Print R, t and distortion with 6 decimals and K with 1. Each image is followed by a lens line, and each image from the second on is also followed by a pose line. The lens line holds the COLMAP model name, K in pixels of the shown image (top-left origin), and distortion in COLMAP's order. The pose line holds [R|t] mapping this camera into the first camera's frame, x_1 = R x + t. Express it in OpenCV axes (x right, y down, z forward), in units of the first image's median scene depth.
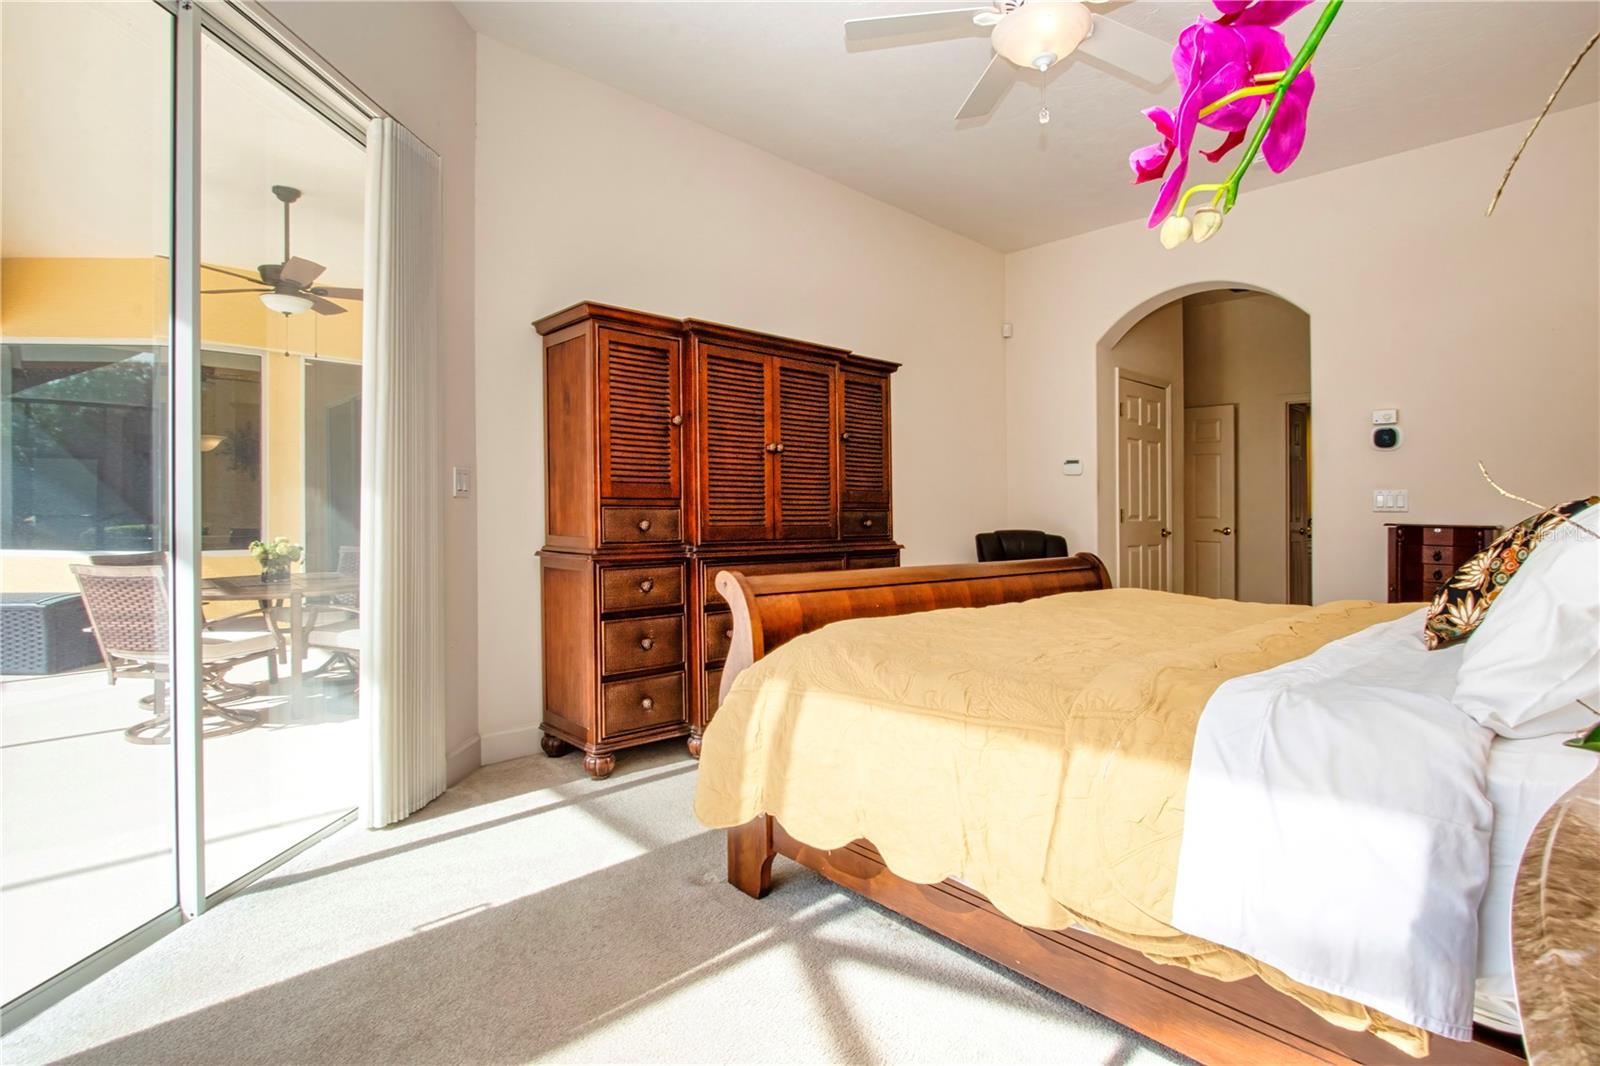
lens RADIAL K [[783.3, 0, 787.2], [0, 783.3, 534.4], [0, 0, 1]] dist [-0.022873, 0.005208]
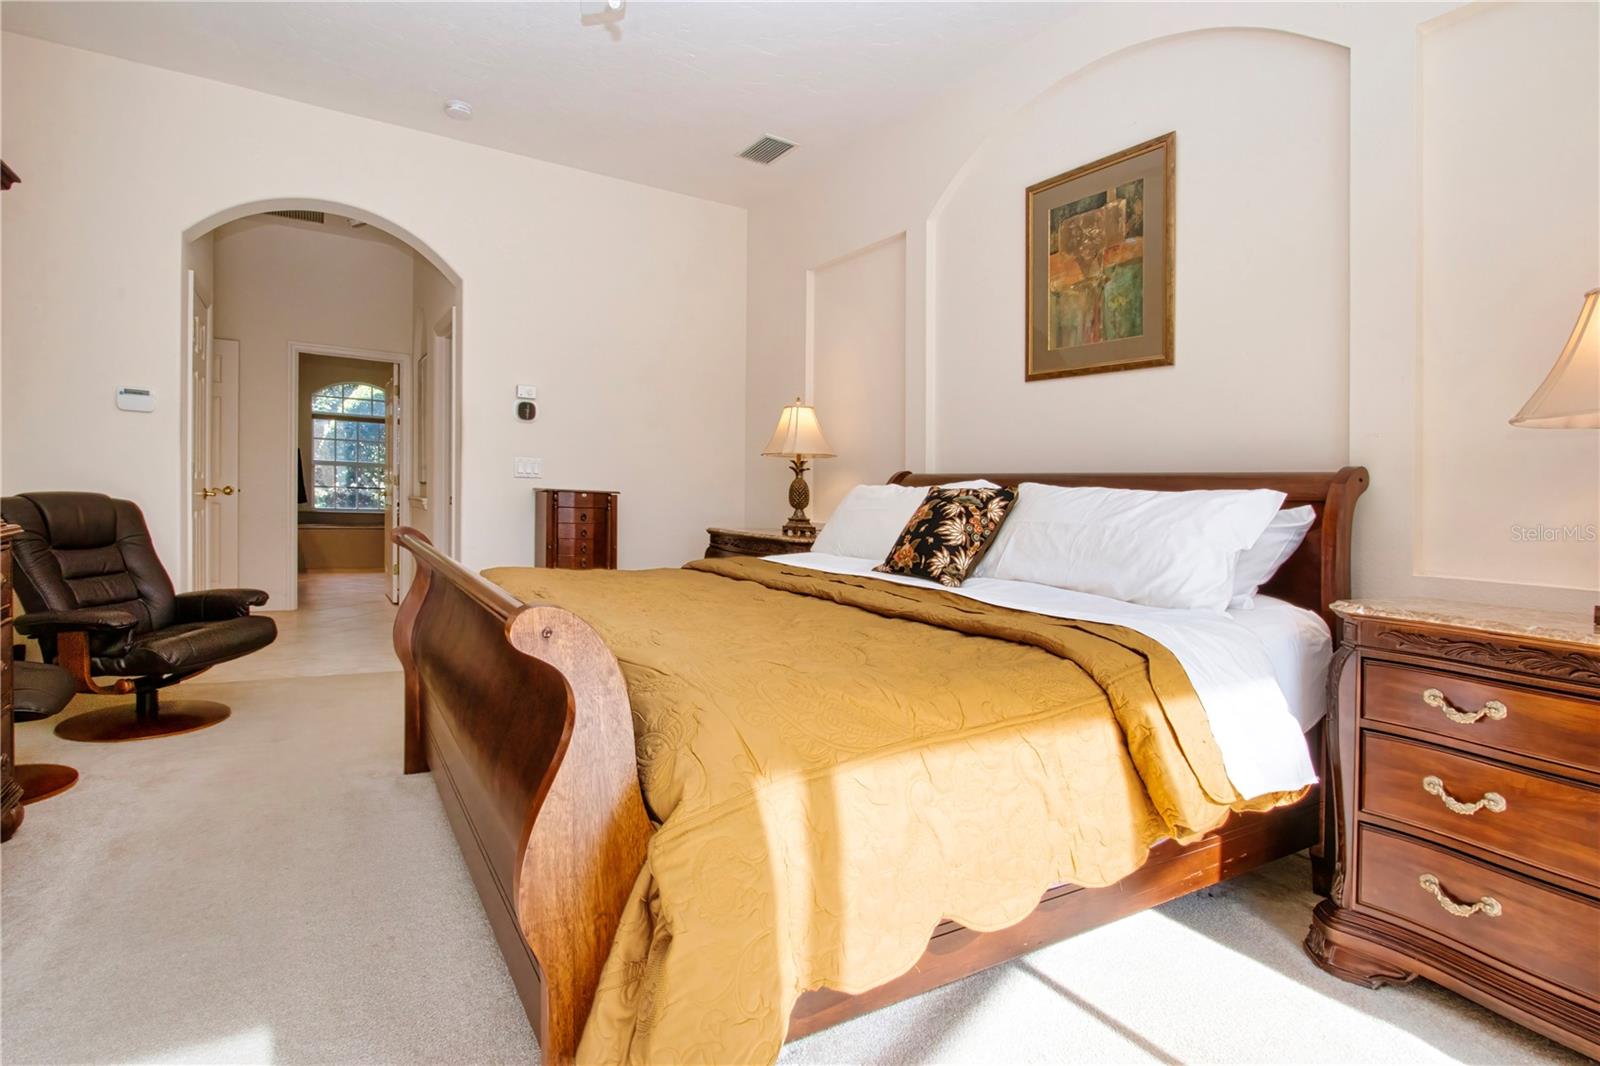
lens RADIAL K [[810.4, 0, 801.3], [0, 810.4, 495.1], [0, 0, 1]] dist [-0.002395, -0.000235]
pose [[0.191935, -0.006505, 0.981386, -0.291390], [-0.005000, 0.999959, 0.007606, -0.015097], [-0.981395, -0.006367, 0.191895, 0.395549]]
